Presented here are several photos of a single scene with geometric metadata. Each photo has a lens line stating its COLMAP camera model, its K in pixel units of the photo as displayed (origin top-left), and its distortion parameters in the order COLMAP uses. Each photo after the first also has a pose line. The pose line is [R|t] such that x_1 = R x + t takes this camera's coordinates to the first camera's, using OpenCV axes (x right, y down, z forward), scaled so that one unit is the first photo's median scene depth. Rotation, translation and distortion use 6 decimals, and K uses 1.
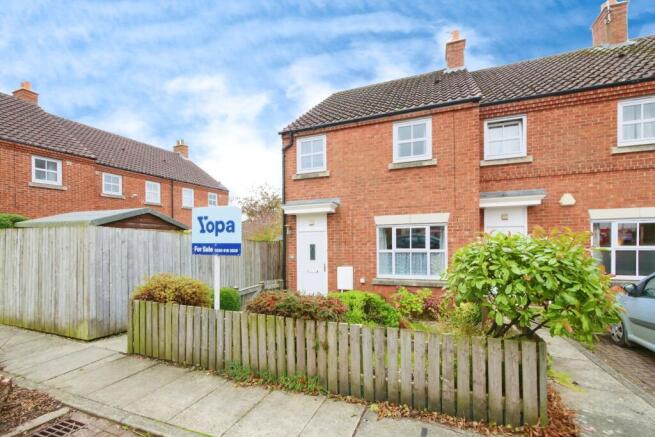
lens RADIAL K [[274.4, 0, 329.0], [0, 274.4, 241.0], [0, 0, 1]] dist [-0.000228, -0.000099]
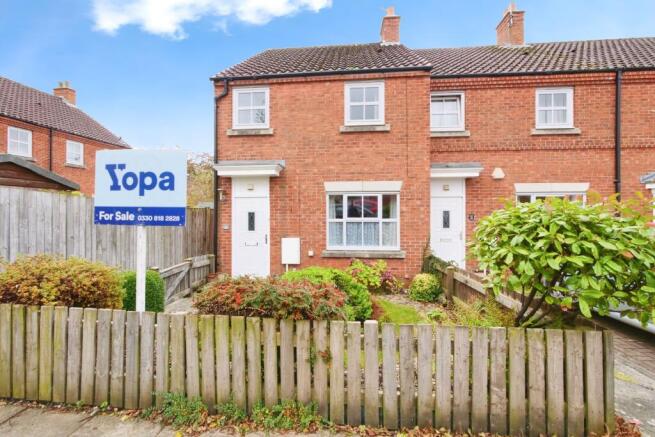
lens RADIAL K [[277.2, 0, 326.7], [0, 277.2, 209.3], [0, 0, 1]] dist [-0.000827, -0.000150]
pose [[0.964289, 0.012874, 0.264538, -0.086759], [-0.011727, 0.999914, -0.005915, 0.006640], [-0.264592, 0.002602, 0.964357, 0.139560]]
